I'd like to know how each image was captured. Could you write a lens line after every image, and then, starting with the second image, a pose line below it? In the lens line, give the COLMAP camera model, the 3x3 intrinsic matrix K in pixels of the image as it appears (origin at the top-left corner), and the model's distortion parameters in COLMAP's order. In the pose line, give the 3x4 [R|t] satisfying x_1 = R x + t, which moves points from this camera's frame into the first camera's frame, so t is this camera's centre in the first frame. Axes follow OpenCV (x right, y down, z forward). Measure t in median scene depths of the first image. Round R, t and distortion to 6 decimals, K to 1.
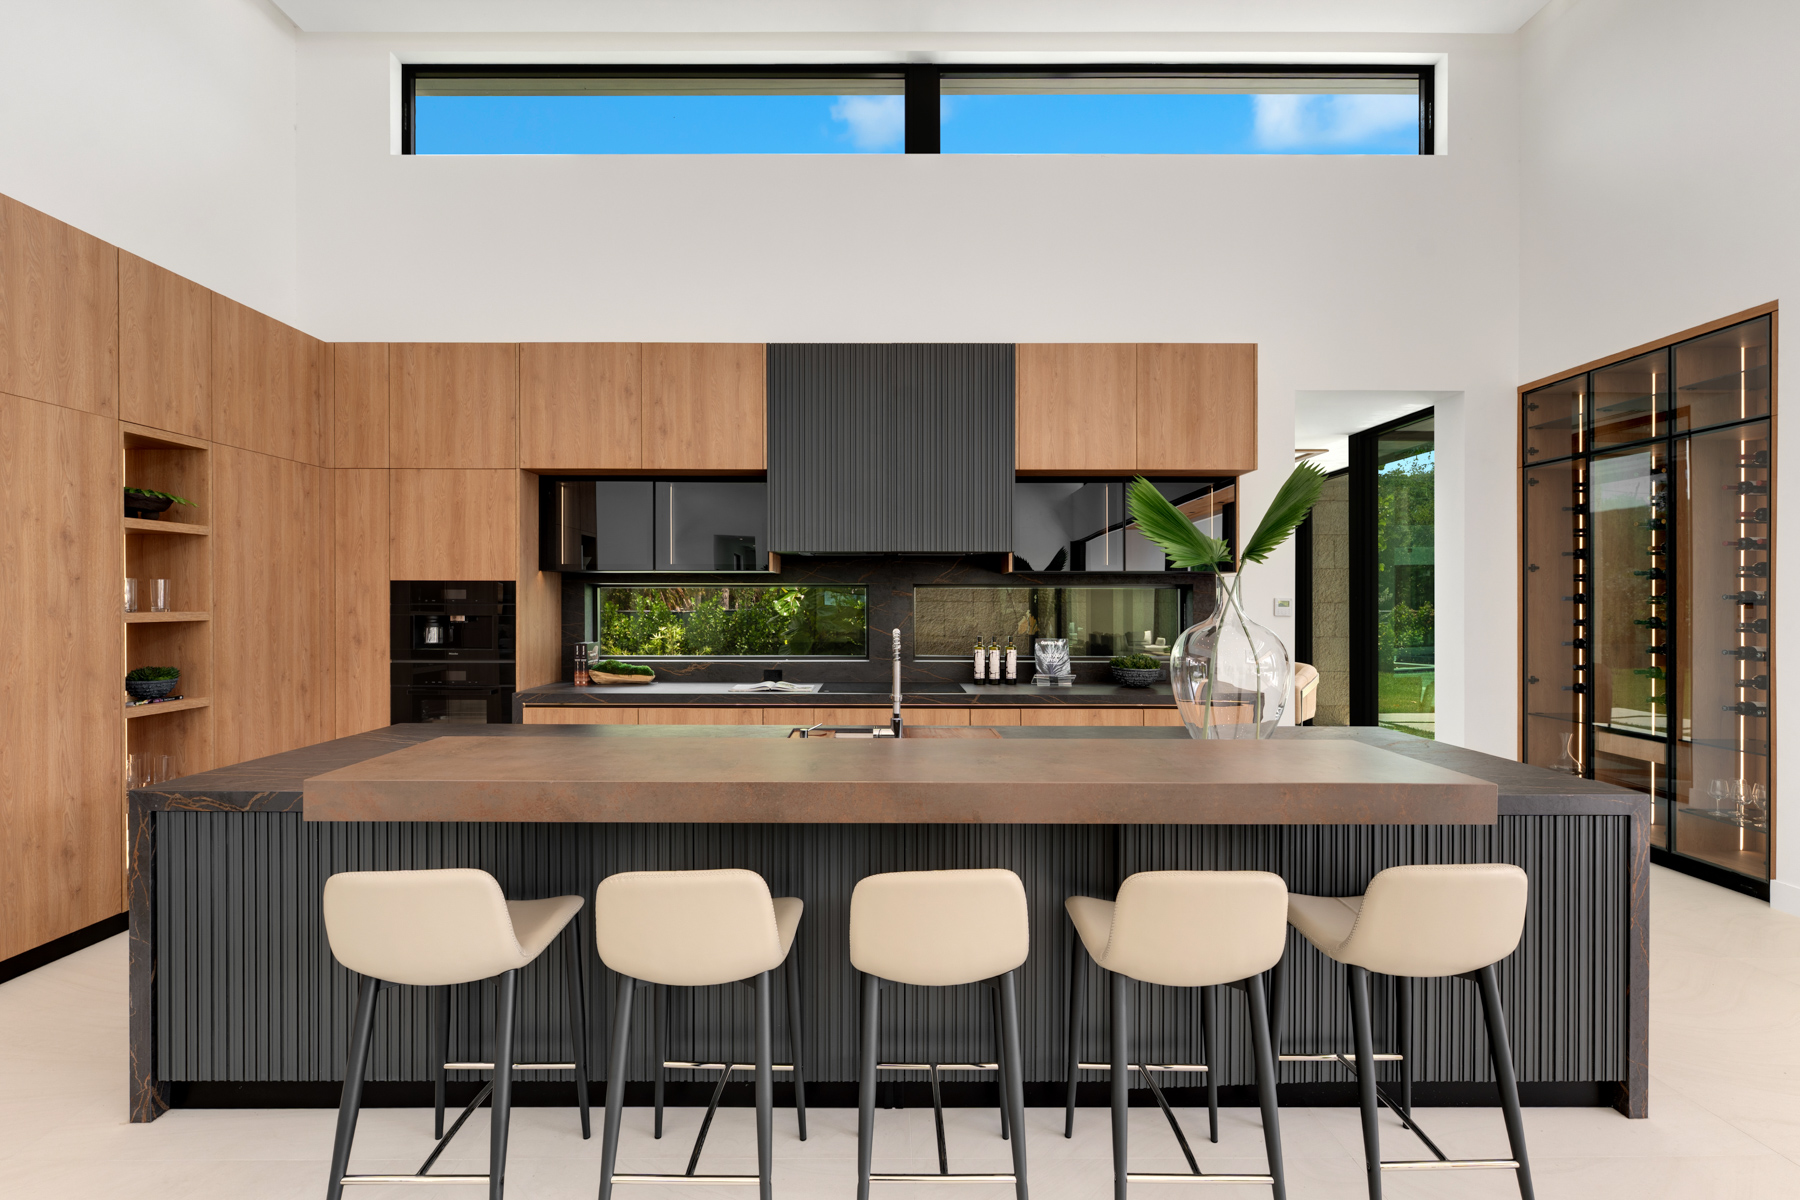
lens RADIAL K [[791.7, 0, 896.9], [0, 791.7, 604.0], [0, 0, 1]] dist [-0.014163, 0.007402]
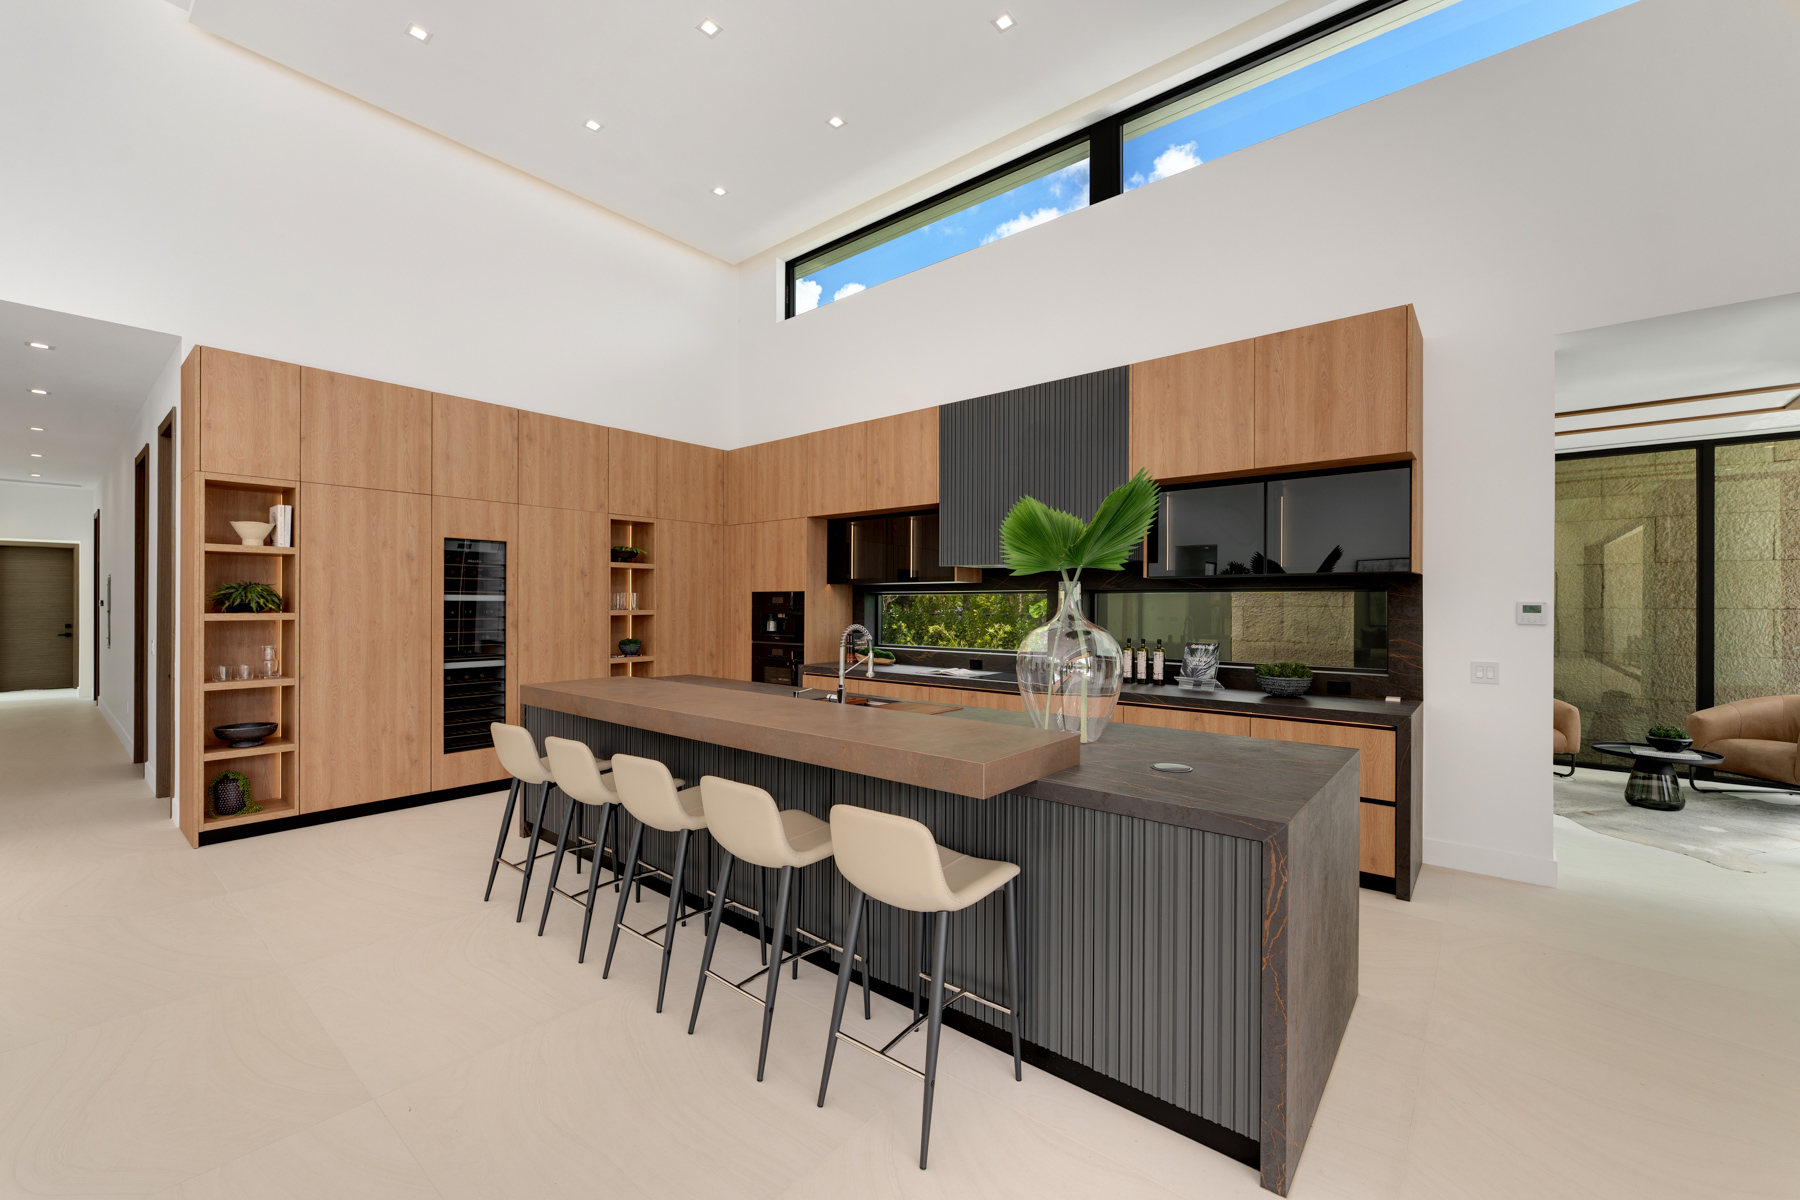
lens RADIAL K [[722.7, 0, 894.6], [0, 722.7, 602.7], [0, 0, 1]] dist [-0.002636, 0.000461]
pose [[0.767082, -0.000602, -0.641548, 0.540047], [-0.004121, 0.999974, -0.005866, 0.000024], [0.641535, 0.007143, 0.767060, 0.046413]]
